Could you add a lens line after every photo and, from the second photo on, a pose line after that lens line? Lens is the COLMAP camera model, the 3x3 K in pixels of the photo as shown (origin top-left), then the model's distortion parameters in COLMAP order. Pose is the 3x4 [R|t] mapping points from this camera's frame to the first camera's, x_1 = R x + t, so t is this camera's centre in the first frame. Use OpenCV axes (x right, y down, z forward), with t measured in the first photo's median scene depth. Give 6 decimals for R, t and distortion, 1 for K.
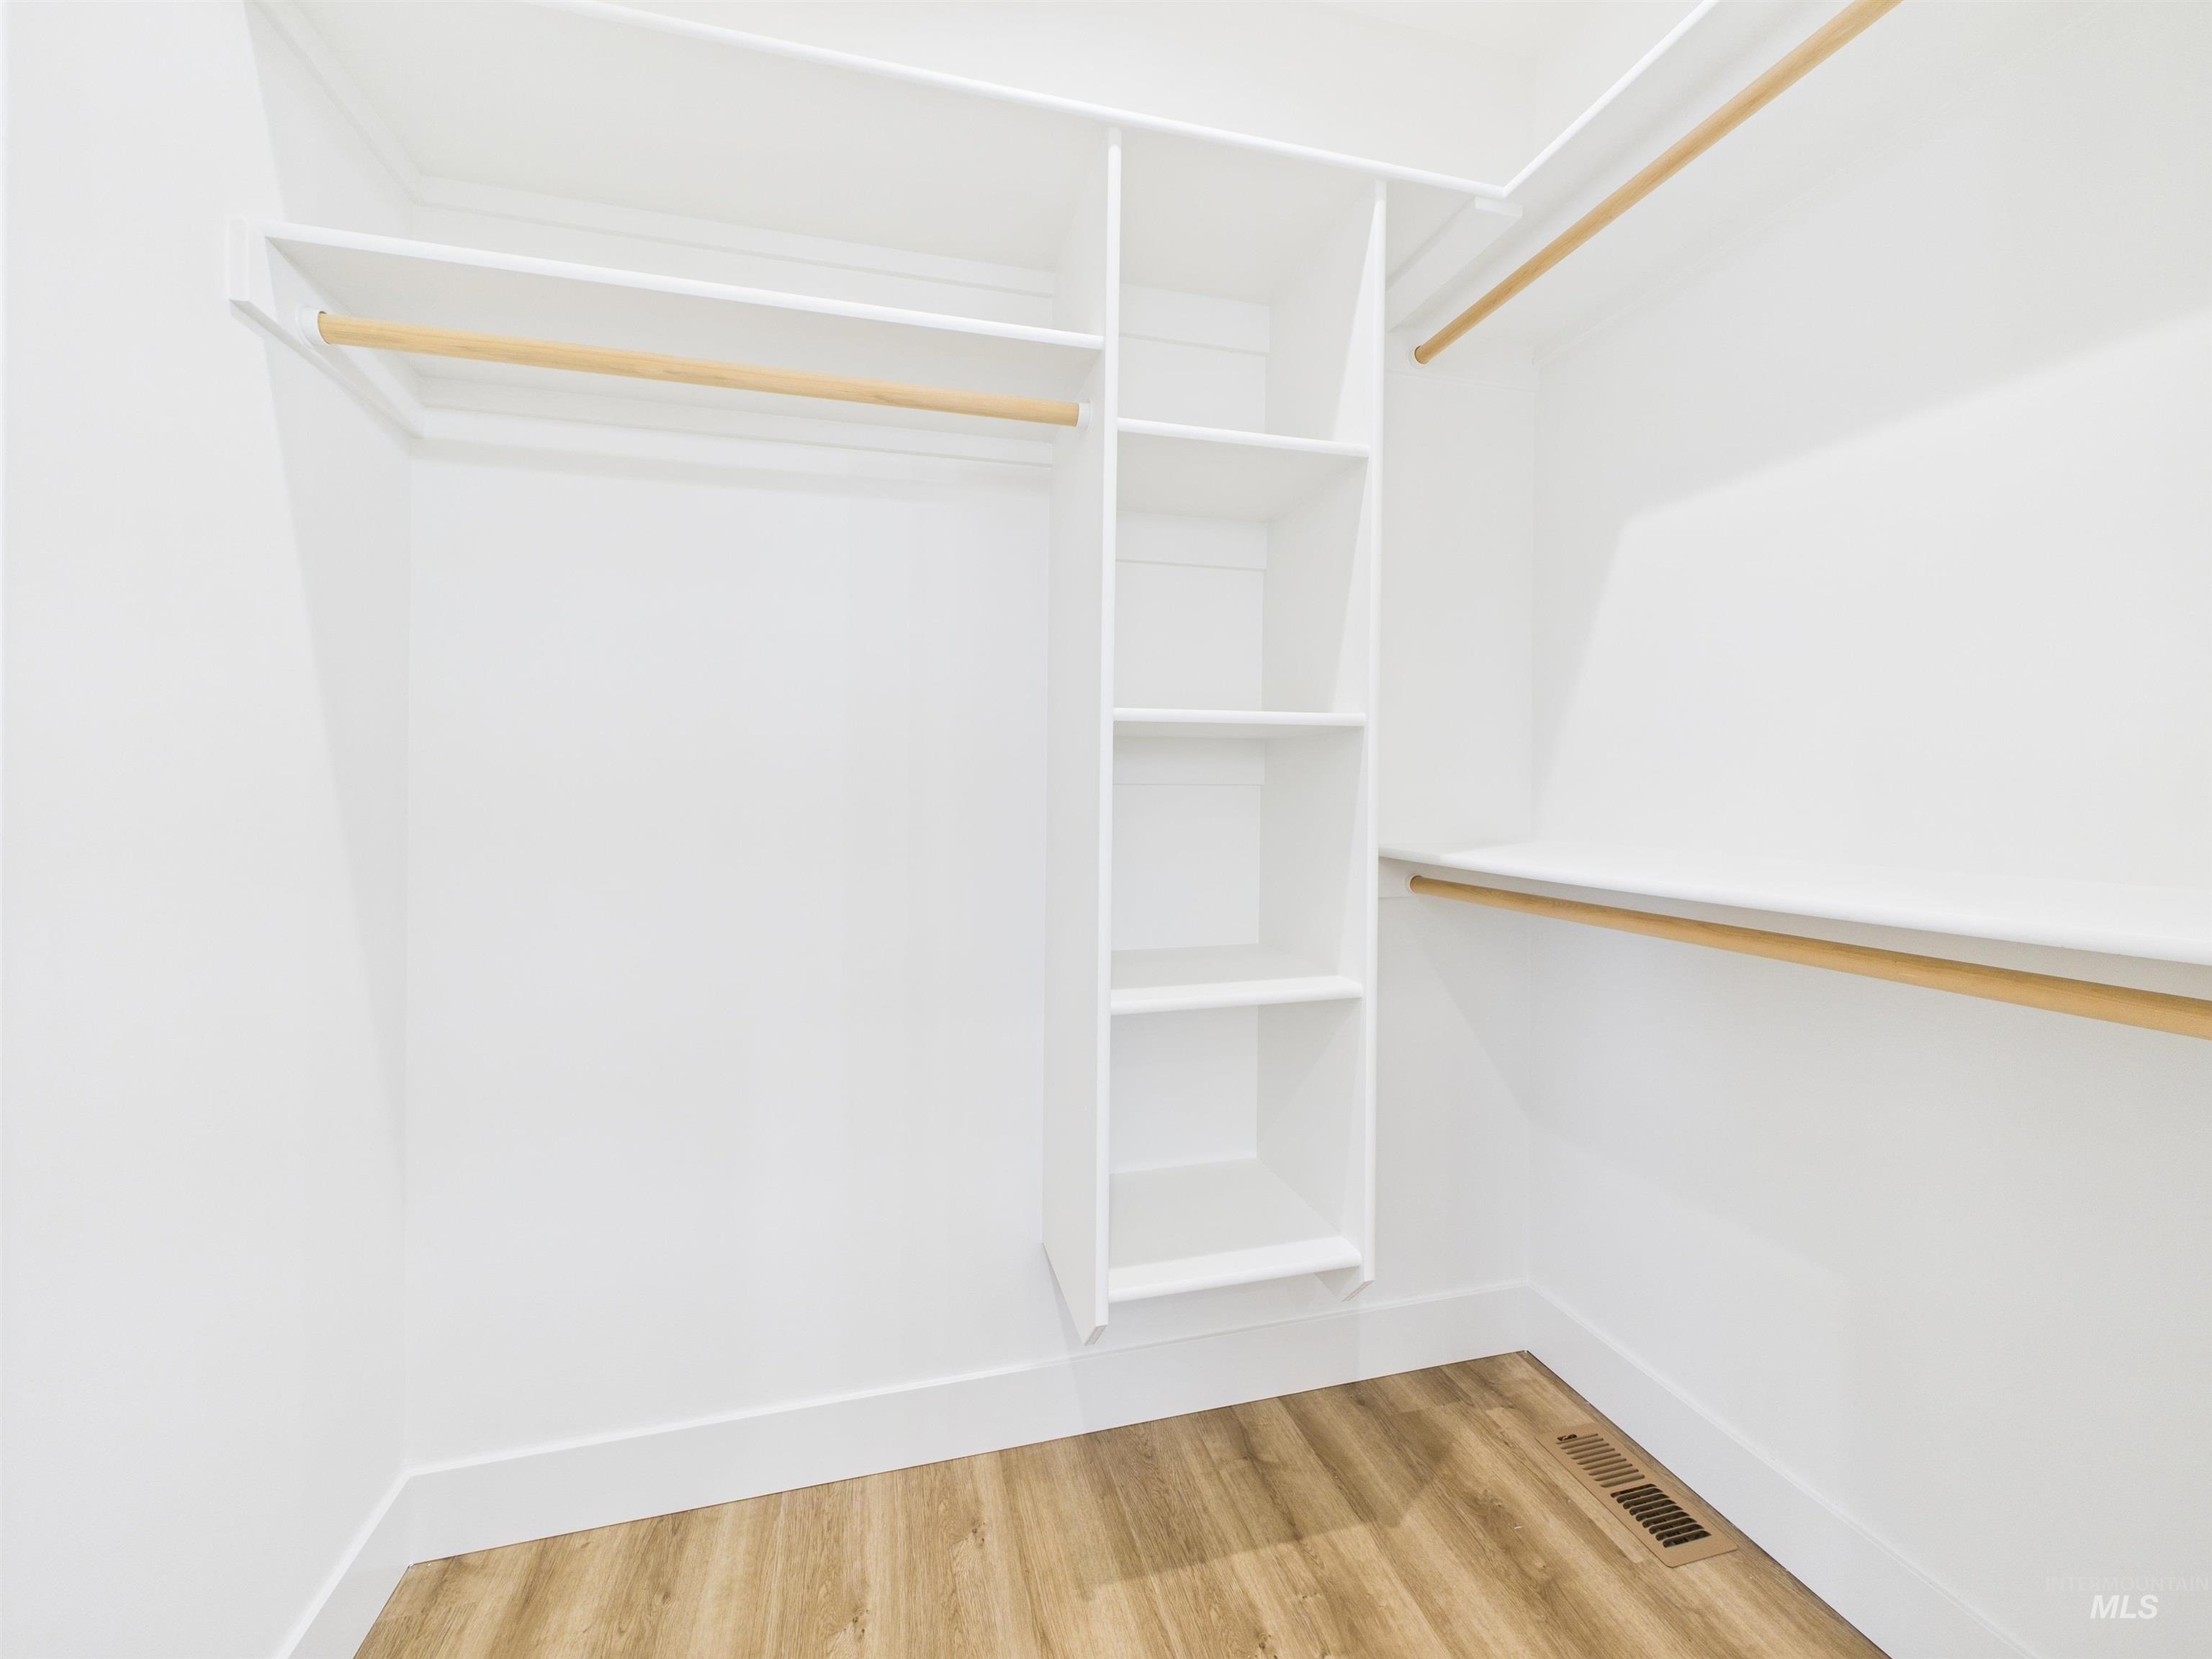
lens RADIAL K [[886.9, 0, 1102.8], [0, 886.9, 778.2], [0, 0, 1]] dist [0.001438, -0.000043]
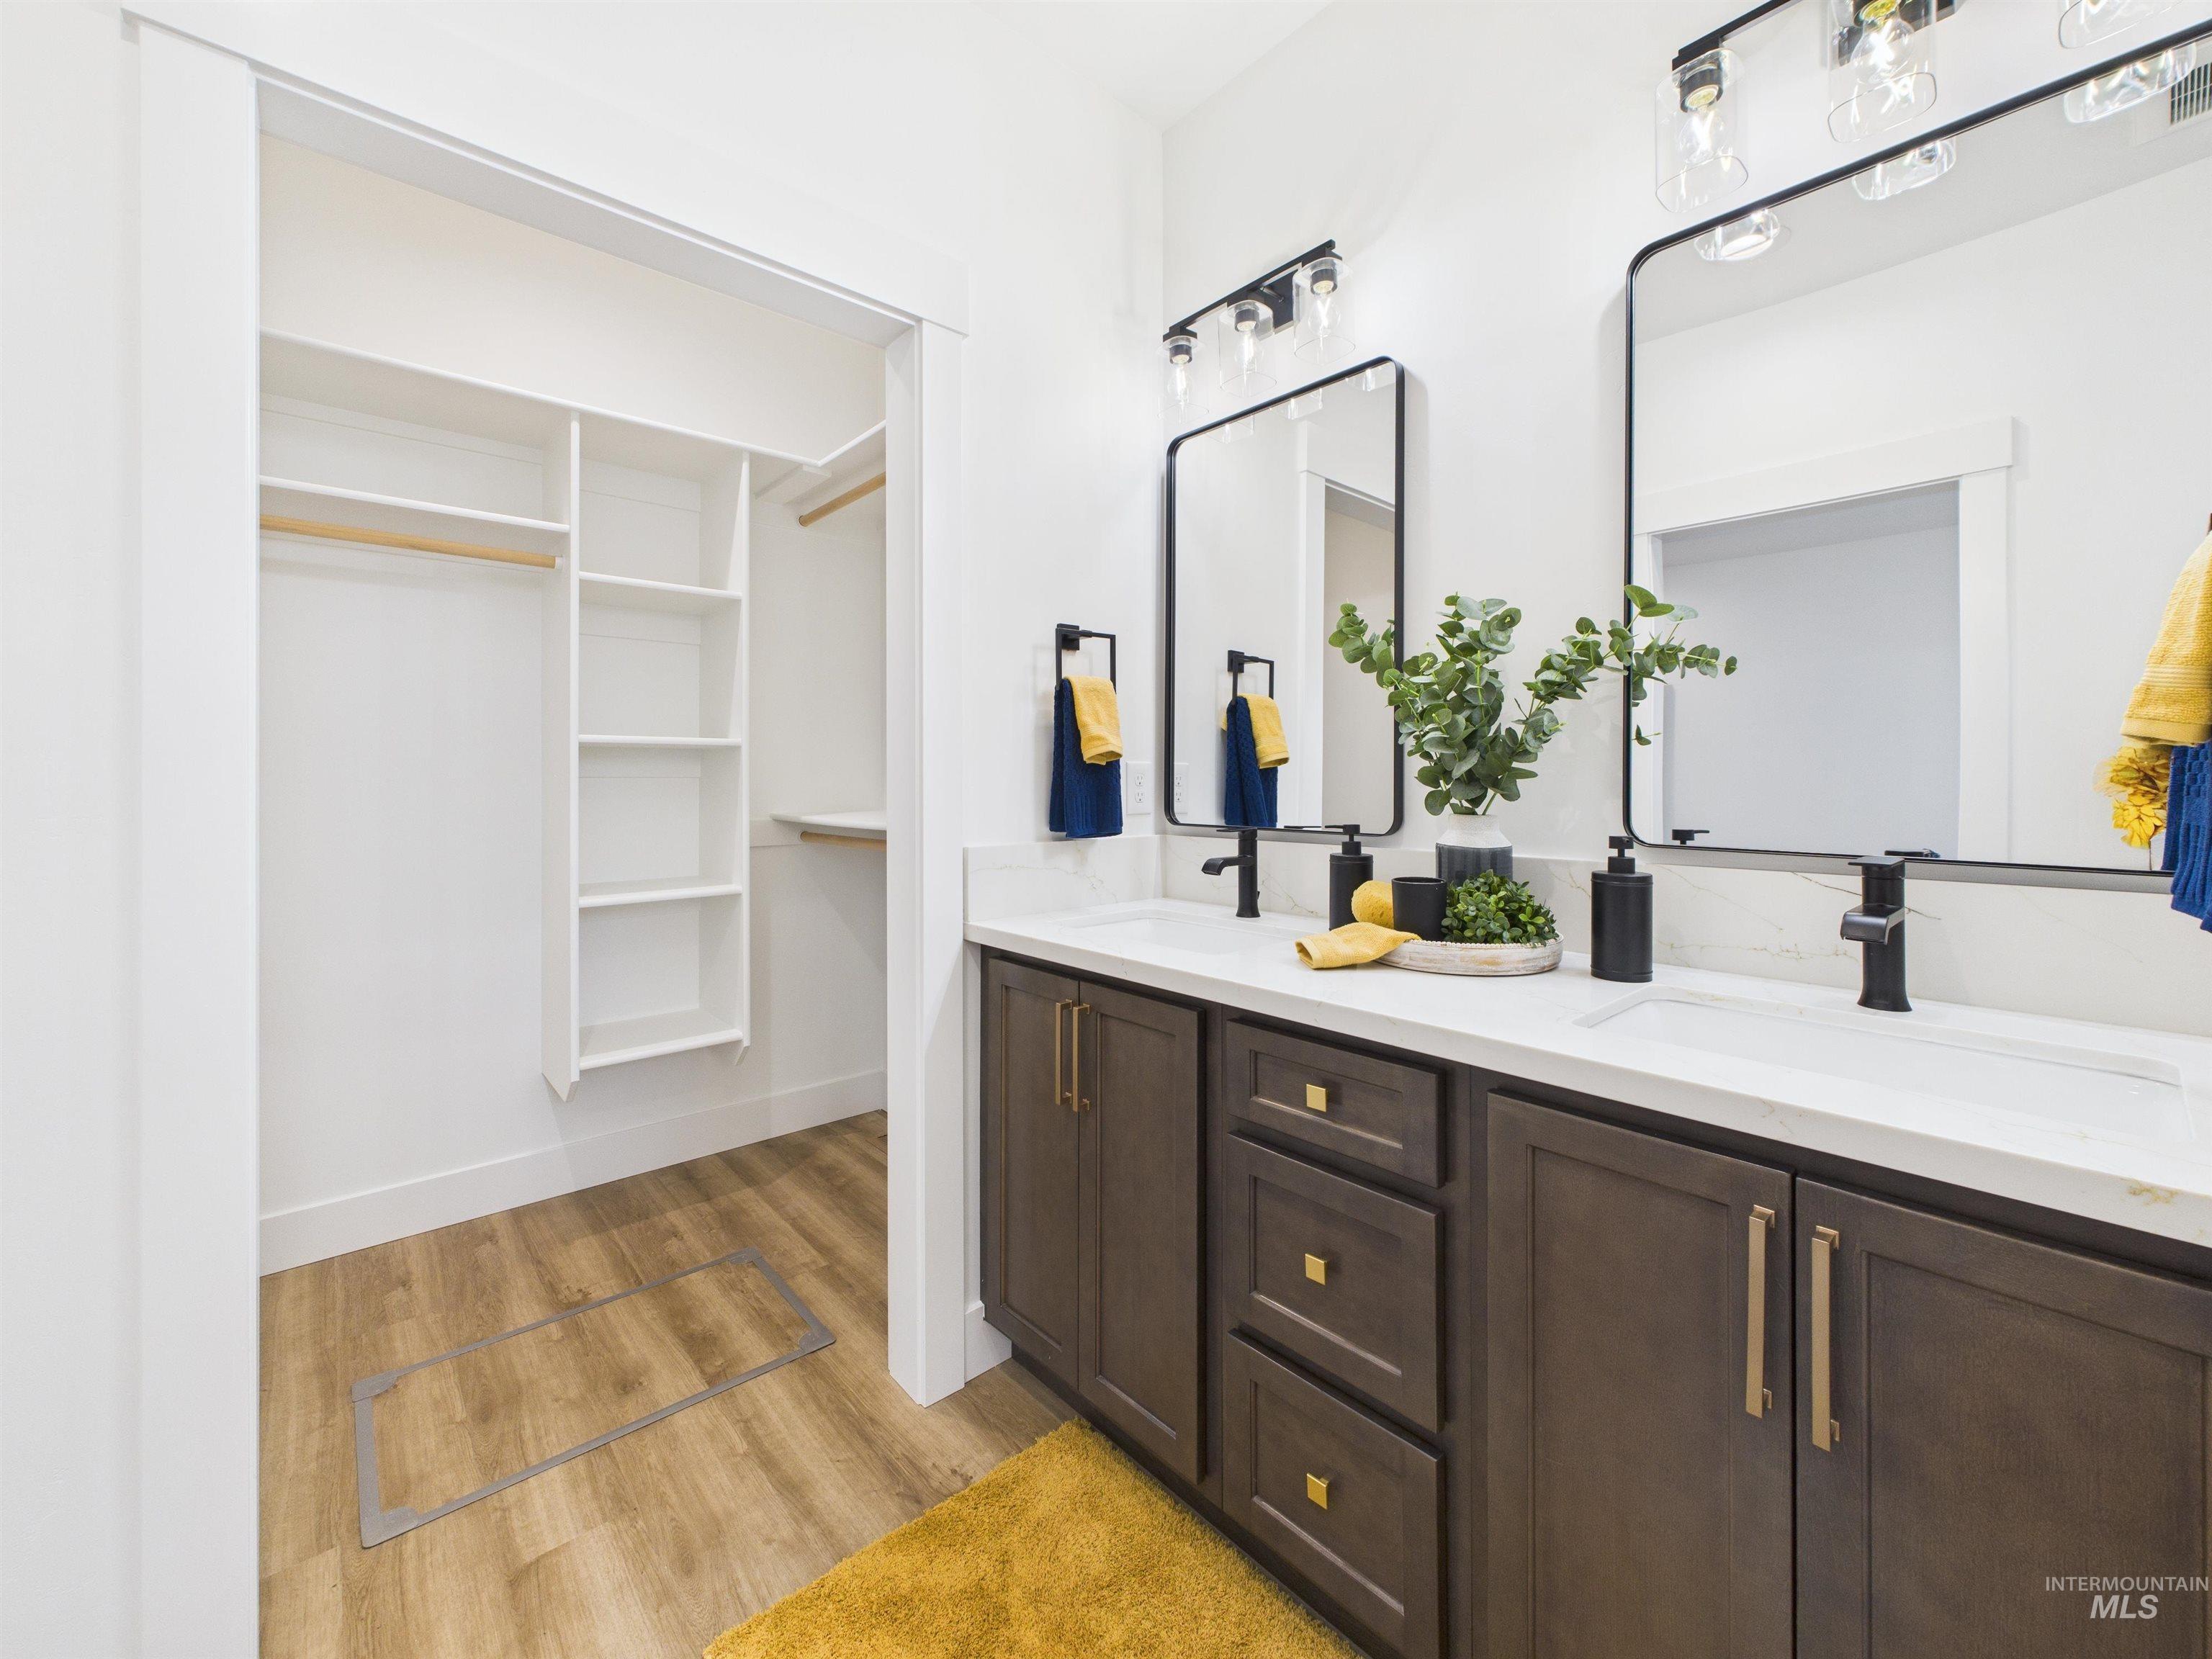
lens RADIAL K [[889.5, 0, 1103.6], [0, 889.5, 787.5], [0, 0, 1]] dist [0.002796, 0.000054]
pose [[0.896361, -0.008517, 0.443243, 0.146688], [-0.000158, 0.999809, 0.019531, -0.008420], [-0.443325, -0.017577, 0.896189, -0.959519]]
